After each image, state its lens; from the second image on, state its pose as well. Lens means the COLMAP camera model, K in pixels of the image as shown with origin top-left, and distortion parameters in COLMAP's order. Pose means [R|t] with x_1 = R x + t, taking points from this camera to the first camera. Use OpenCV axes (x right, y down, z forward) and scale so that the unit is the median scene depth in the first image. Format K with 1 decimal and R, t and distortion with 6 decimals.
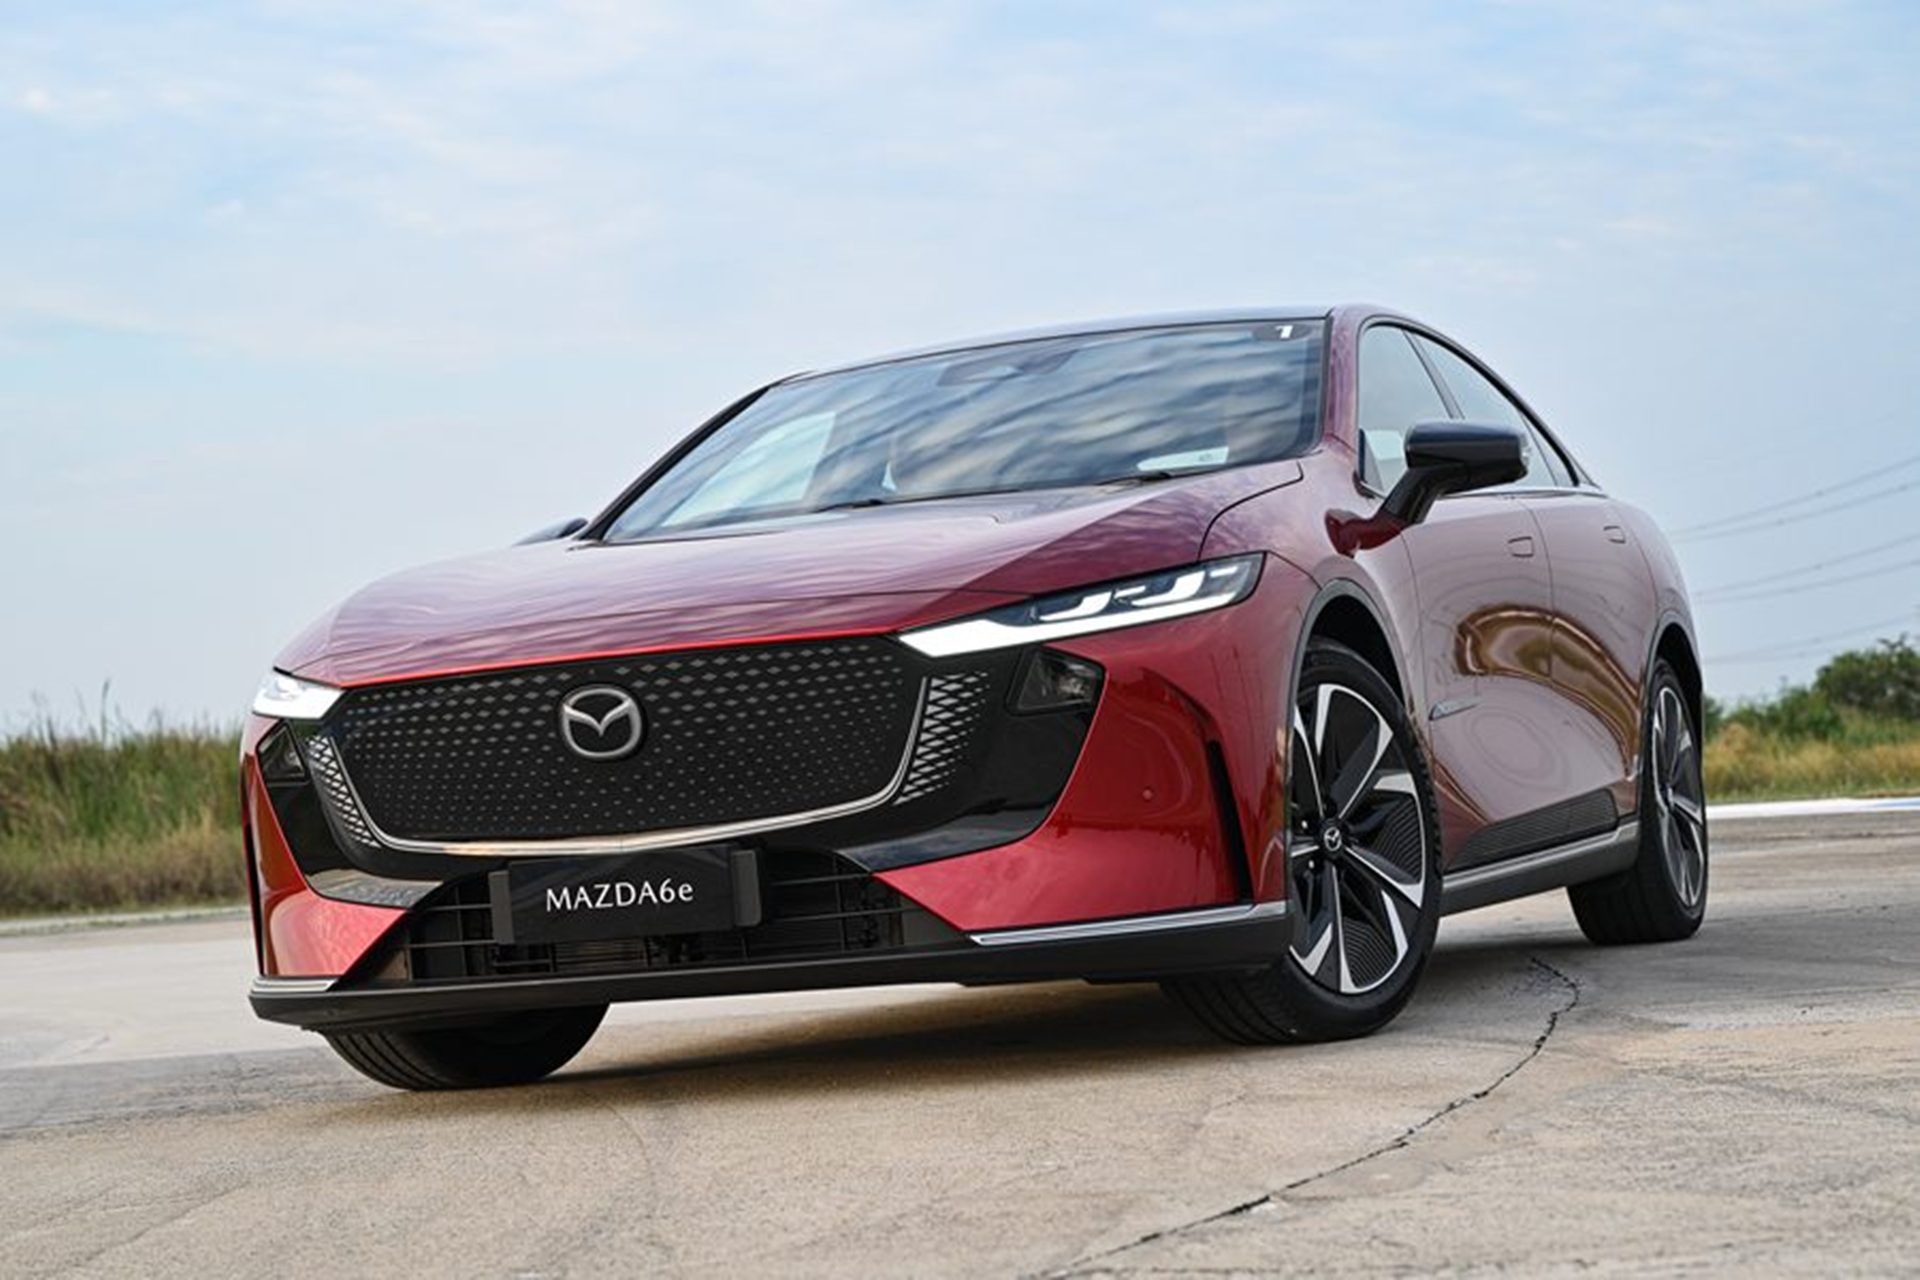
lens RADIAL K [[3414.9, 0, 958.1], [0, 3414.9, 638.9], [0, 0, 1]] dist [0.034818, 0.000000]
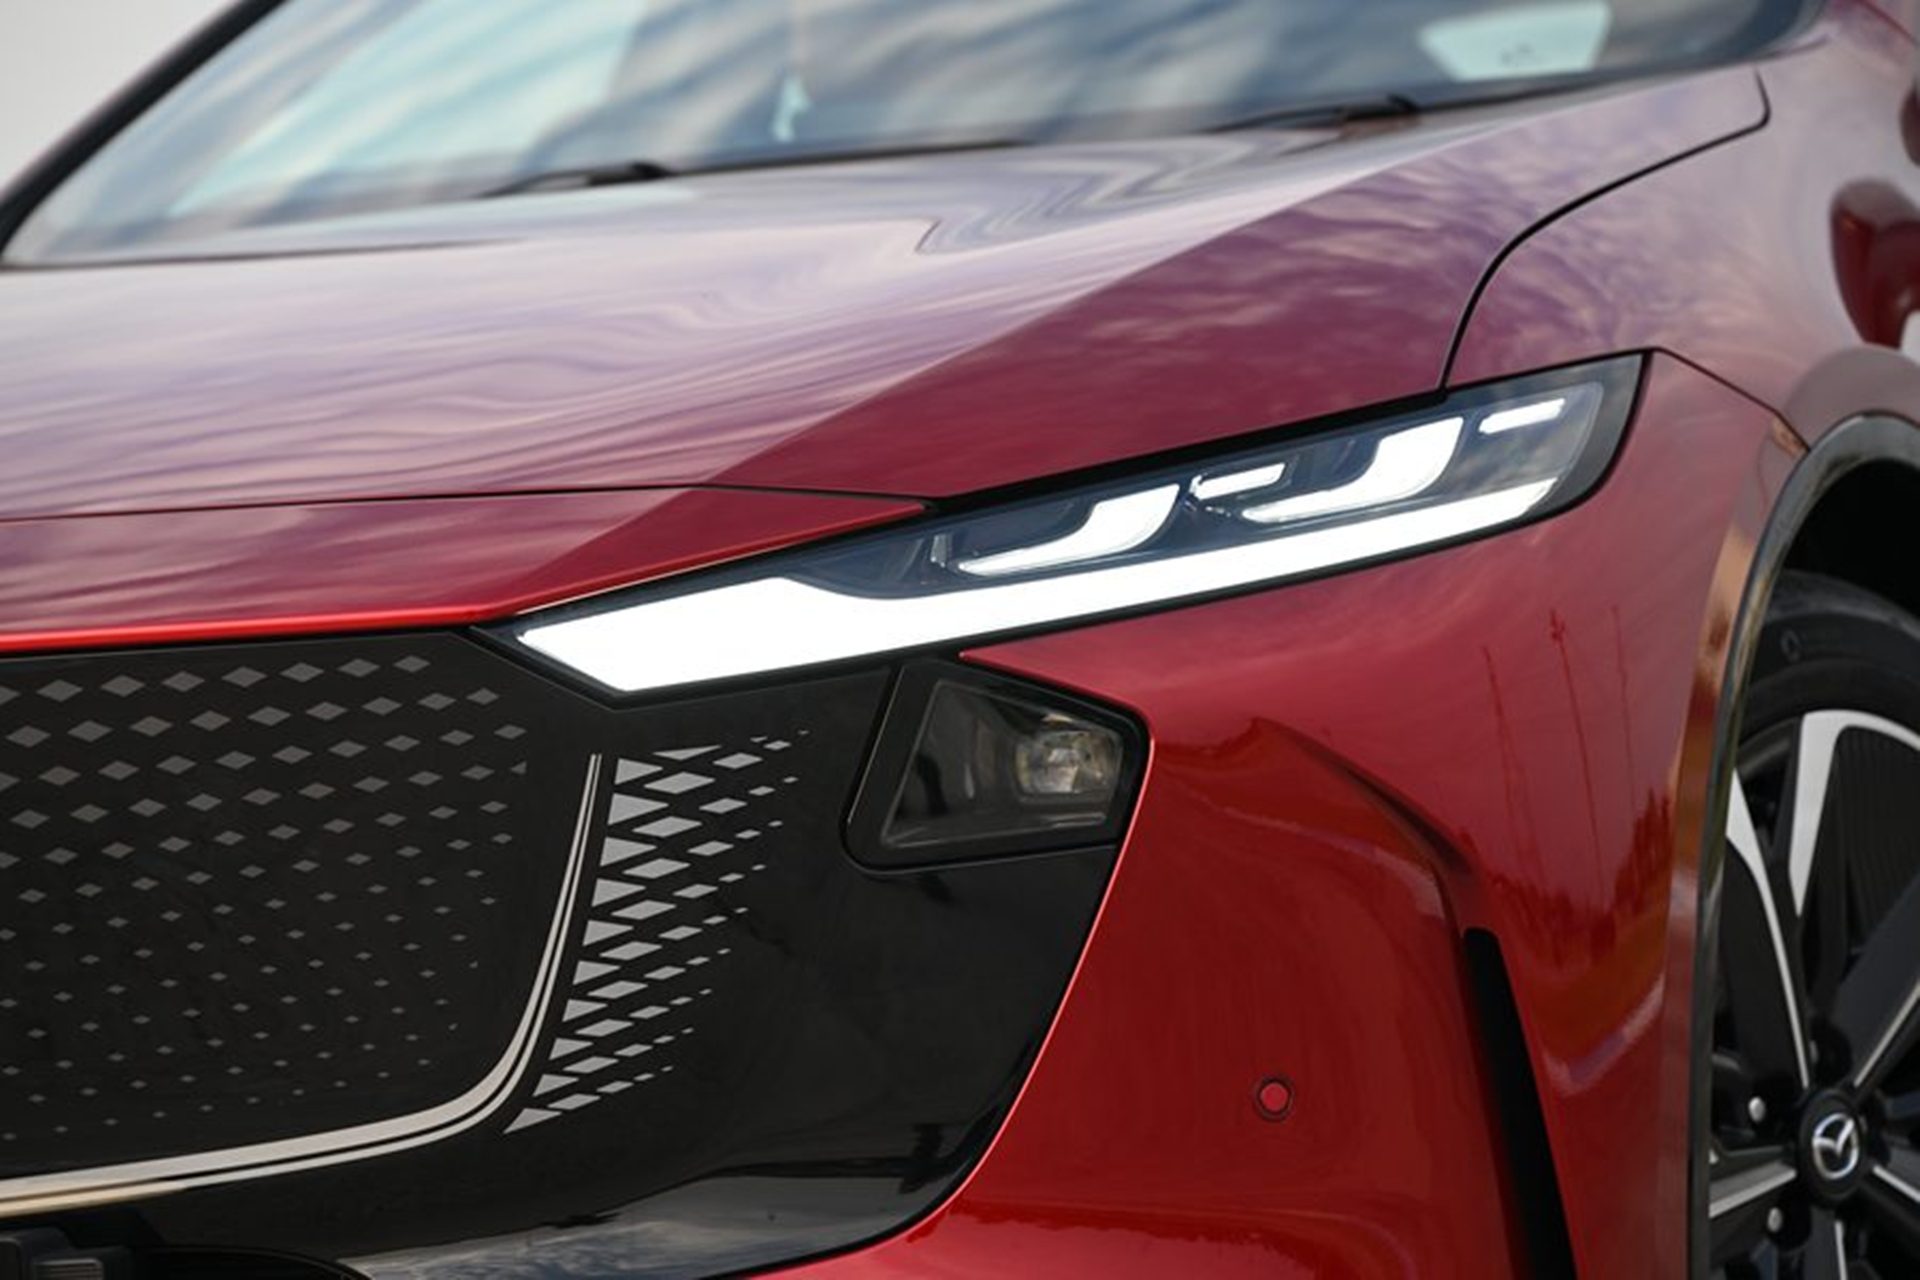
lens RADIAL K [[6663.2, 0, 960.8], [0, 6663.2, 640.6], [0, 0, 1]] dist [0.002408, 0.000000]
pose [[0.999598, 0.006624, -0.027575, 0.041711], [-0.005469, 0.999113, 0.041745, -0.025960], [0.027827, -0.041577, 0.998748, 0.341507]]
